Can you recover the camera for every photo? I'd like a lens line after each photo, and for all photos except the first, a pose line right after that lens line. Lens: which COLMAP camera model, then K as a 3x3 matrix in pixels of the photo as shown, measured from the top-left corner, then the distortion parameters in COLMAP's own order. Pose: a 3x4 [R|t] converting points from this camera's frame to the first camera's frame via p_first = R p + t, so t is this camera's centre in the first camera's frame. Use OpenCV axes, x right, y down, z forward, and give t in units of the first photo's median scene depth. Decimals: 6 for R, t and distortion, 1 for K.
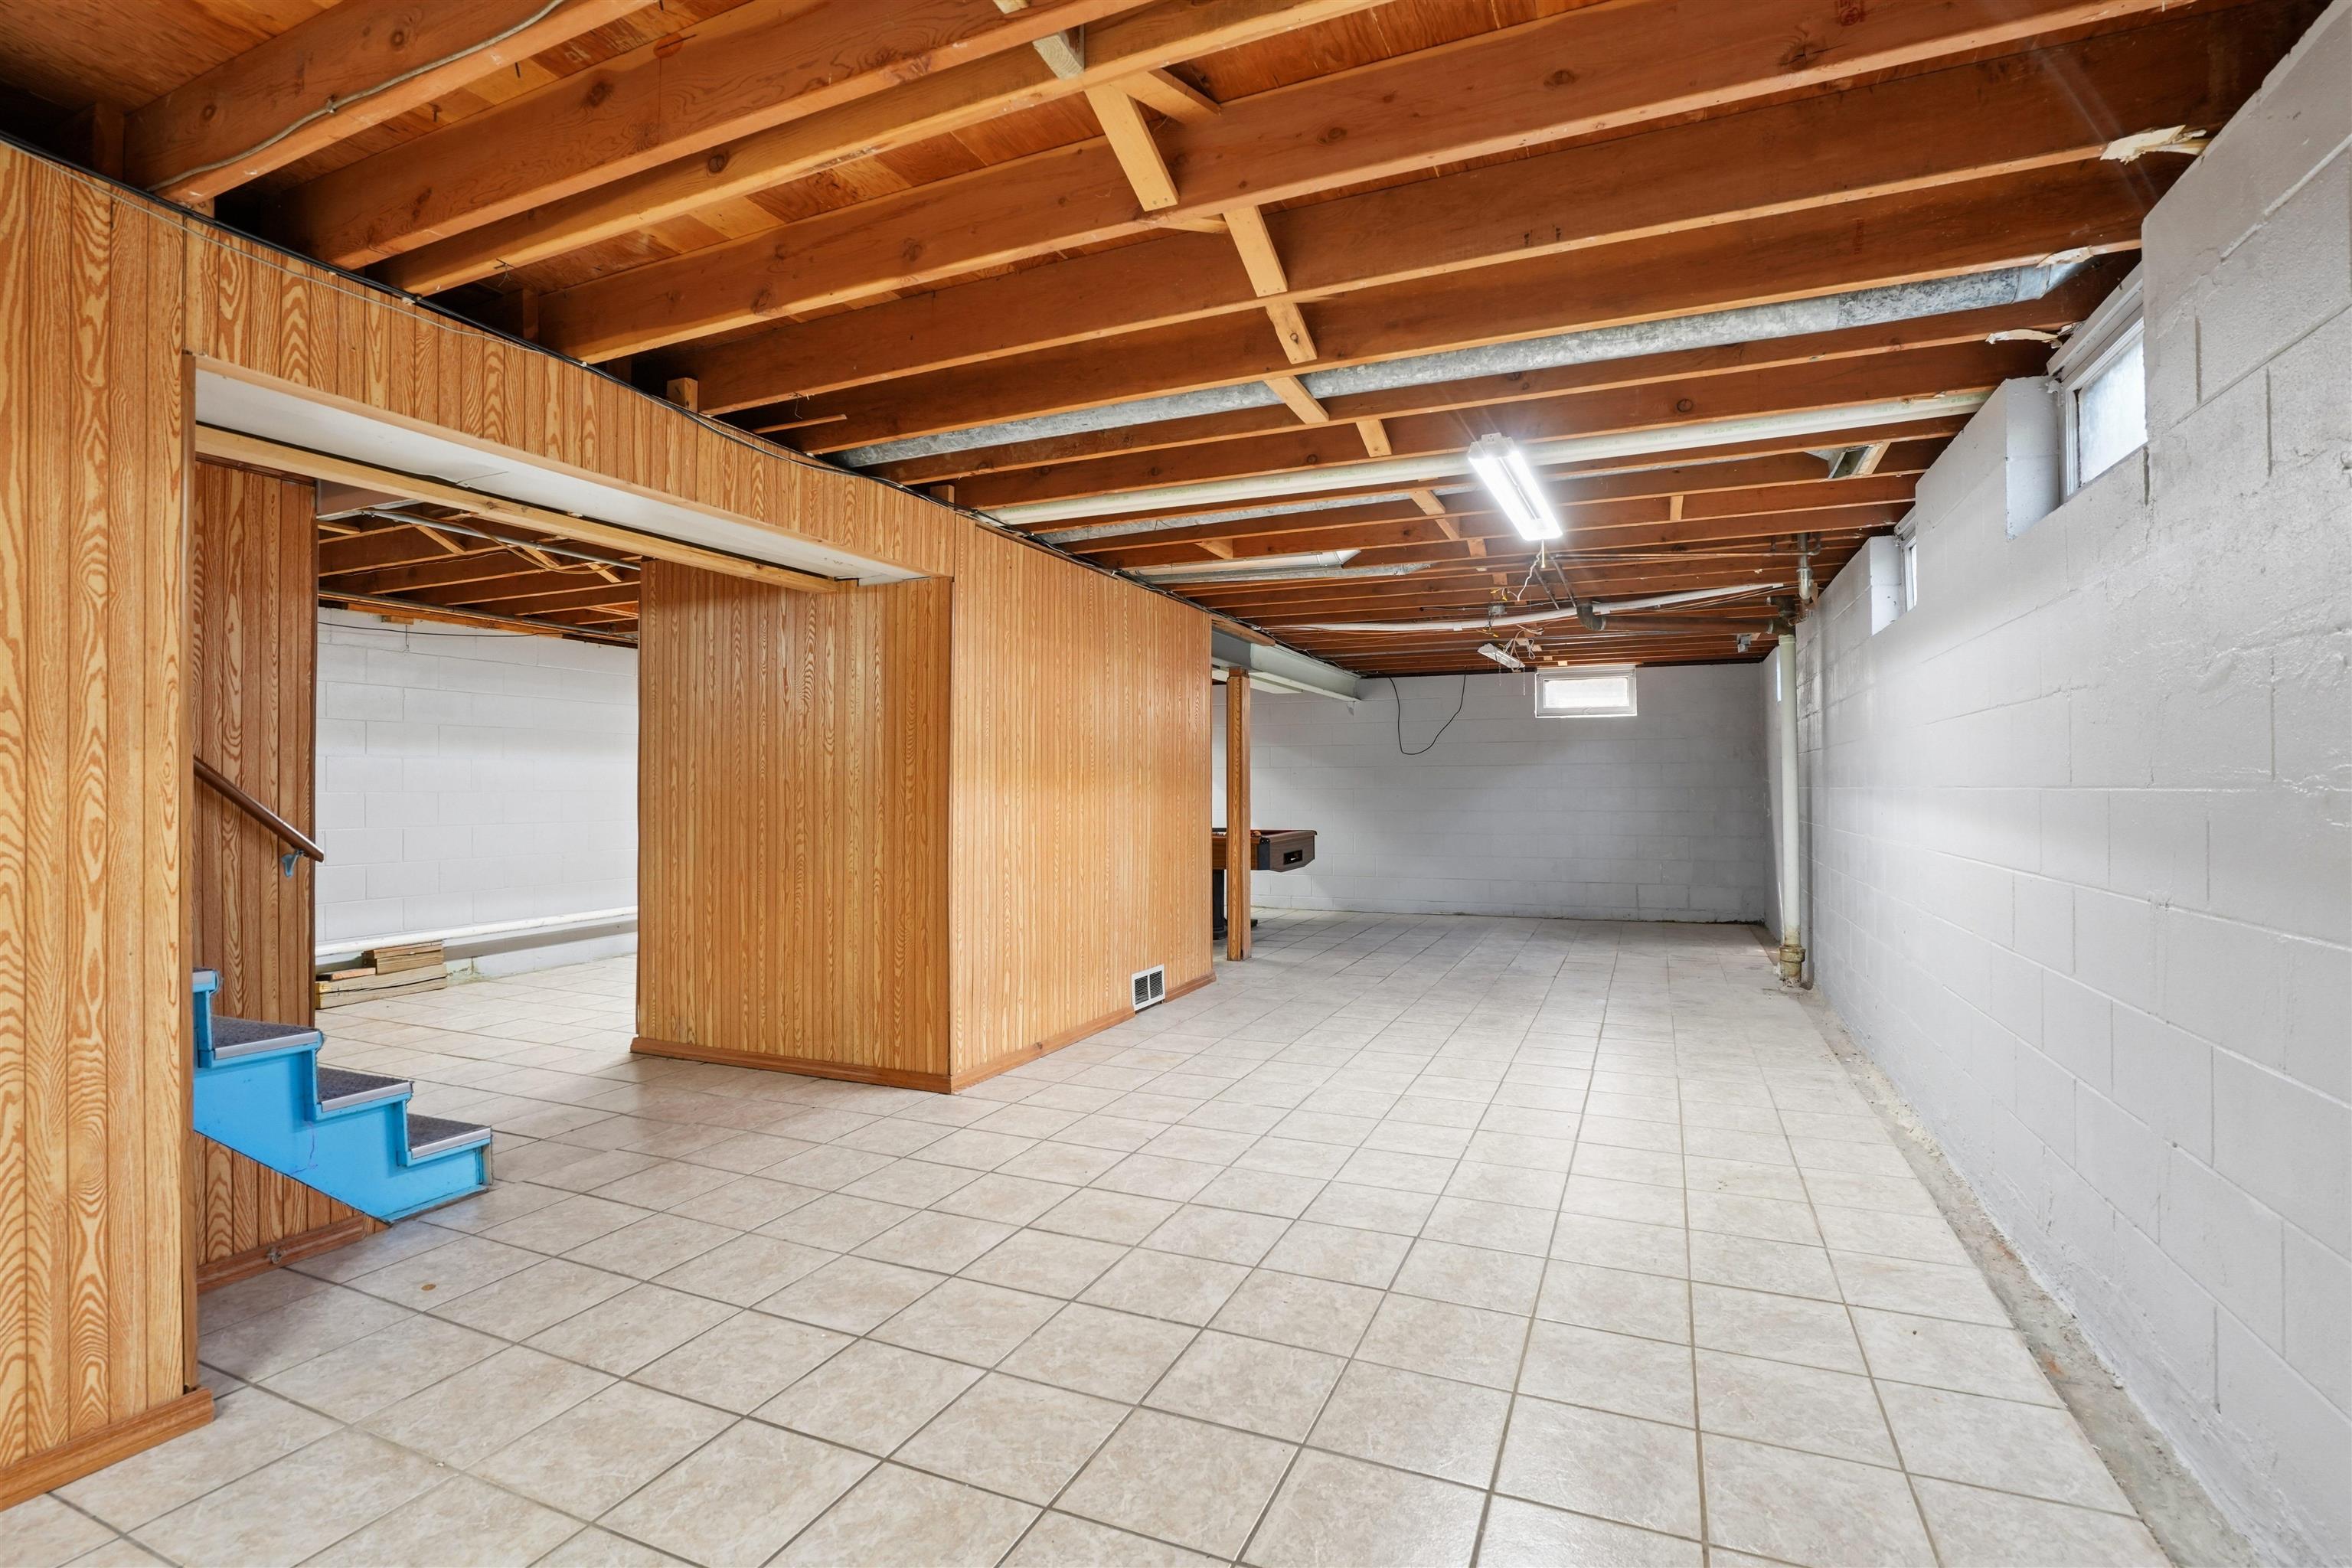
lens RADIAL K [[1089.0, 0, 1176.0], [0, 1089.0, 784.0], [0, 0, 1]] dist [-0.053898, 0.017202]
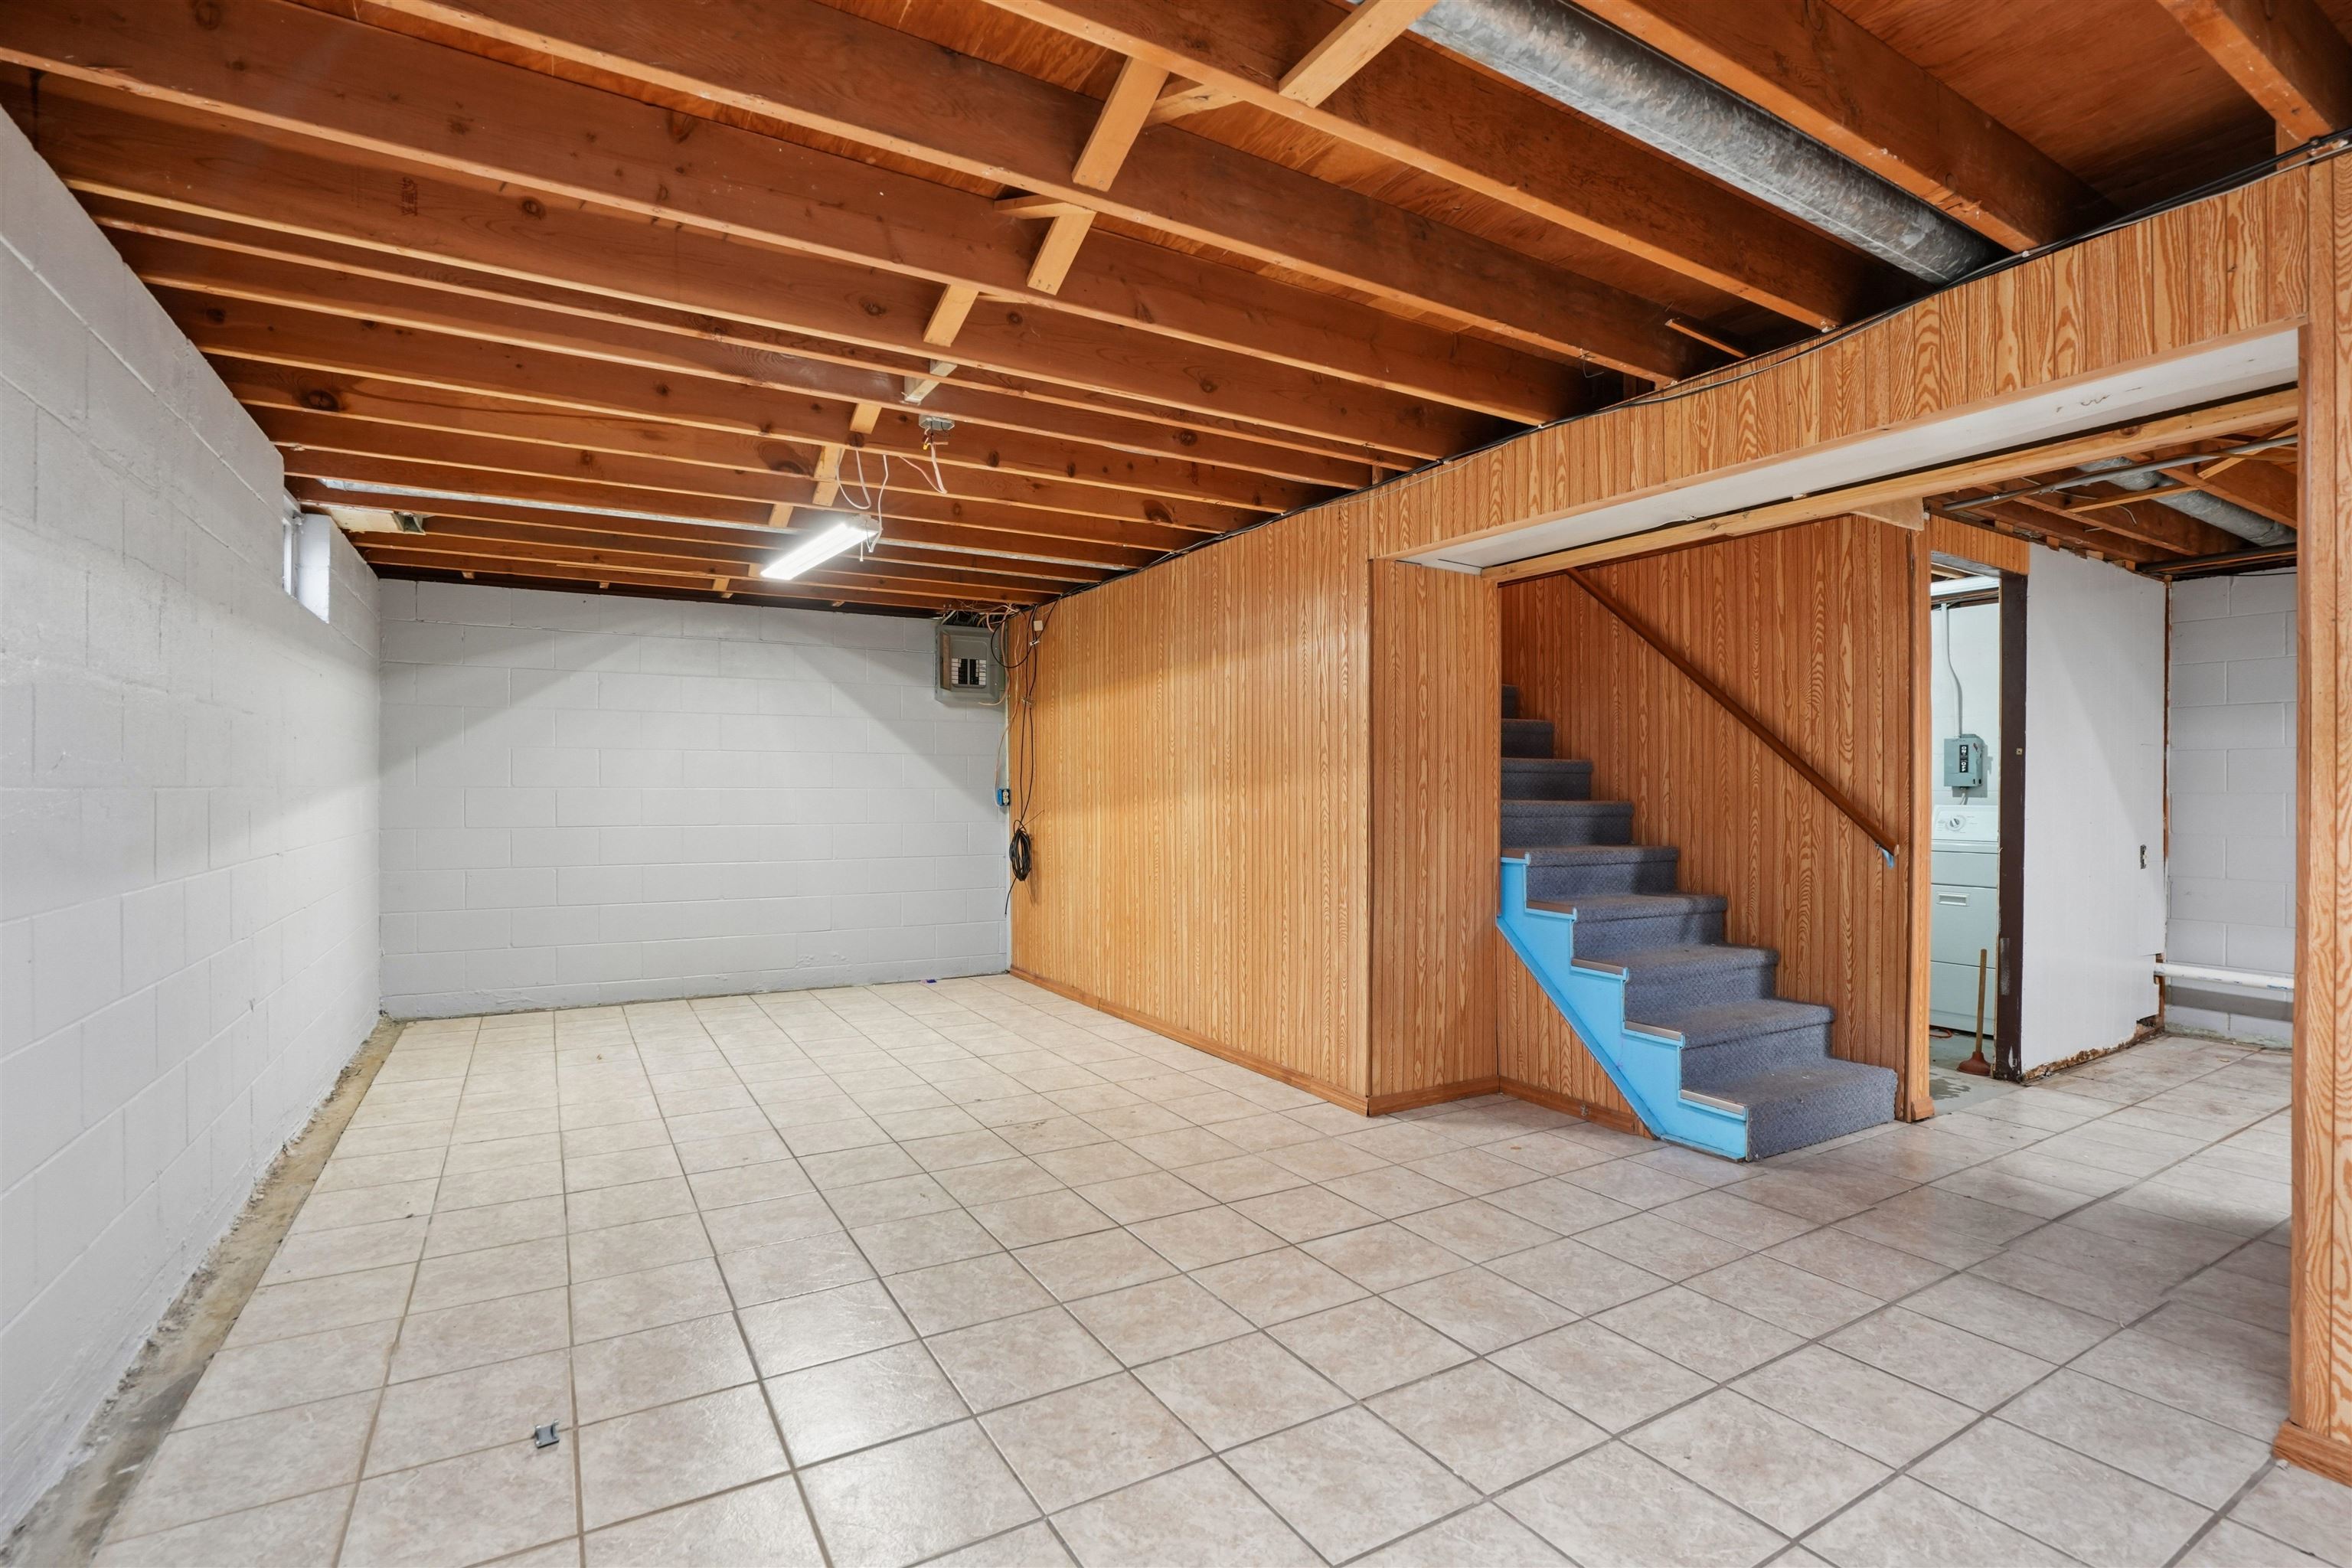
lens RADIAL K [[1098.6, 0, 1176.8], [0, 1098.6, 802.8], [0, 0, 1]] dist [-0.056490, 0.019526]
pose [[-0.583219, 0.011622, -0.812232, 0.591845], [0.002926, 0.999921, 0.012207, 0.005342], [0.812310, 0.004743, -0.583207, 1.238771]]
